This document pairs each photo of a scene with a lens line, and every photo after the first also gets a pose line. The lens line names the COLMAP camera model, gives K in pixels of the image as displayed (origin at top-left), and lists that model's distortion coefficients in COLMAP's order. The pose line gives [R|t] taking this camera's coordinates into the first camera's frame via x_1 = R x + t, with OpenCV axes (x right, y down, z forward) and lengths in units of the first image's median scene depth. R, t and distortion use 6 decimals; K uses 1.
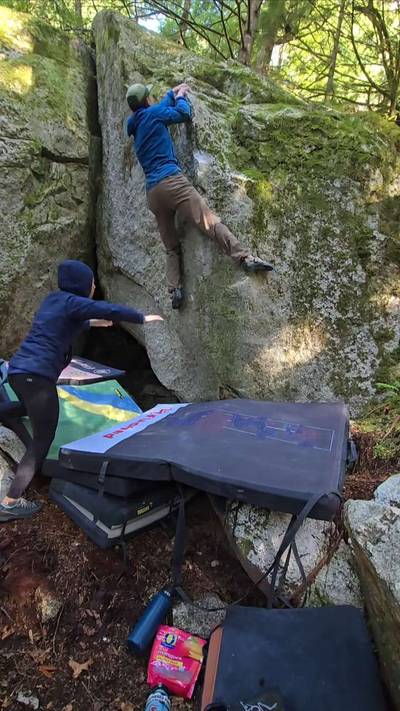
lens RADIAL K [[370.2, 0, 188.5], [0, 370.2, 355.9], [0, 0, 1]] dist [0.003317, 0.000077]
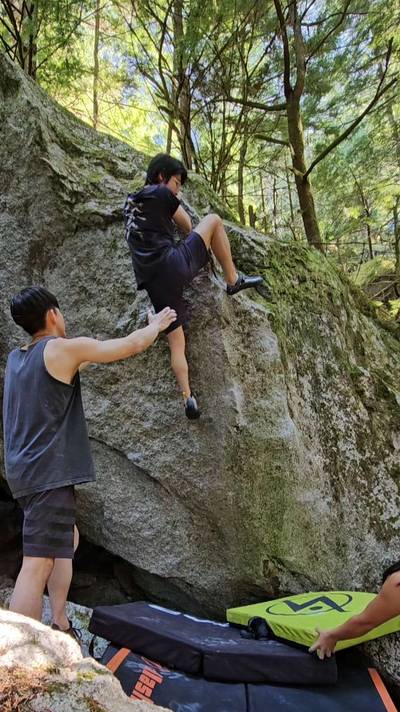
lens RADIAL K [[469.7, 0, 185.2], [0, 469.7, 452.3], [0, 0, 1]] dist [-0.002385, -0.000379]
pose [[0.834225, -0.109736, 0.540394, -0.595847], [0.150912, 0.988018, -0.032335, -0.143437], [-0.530371, 0.108527, 0.840790, 0.218574]]
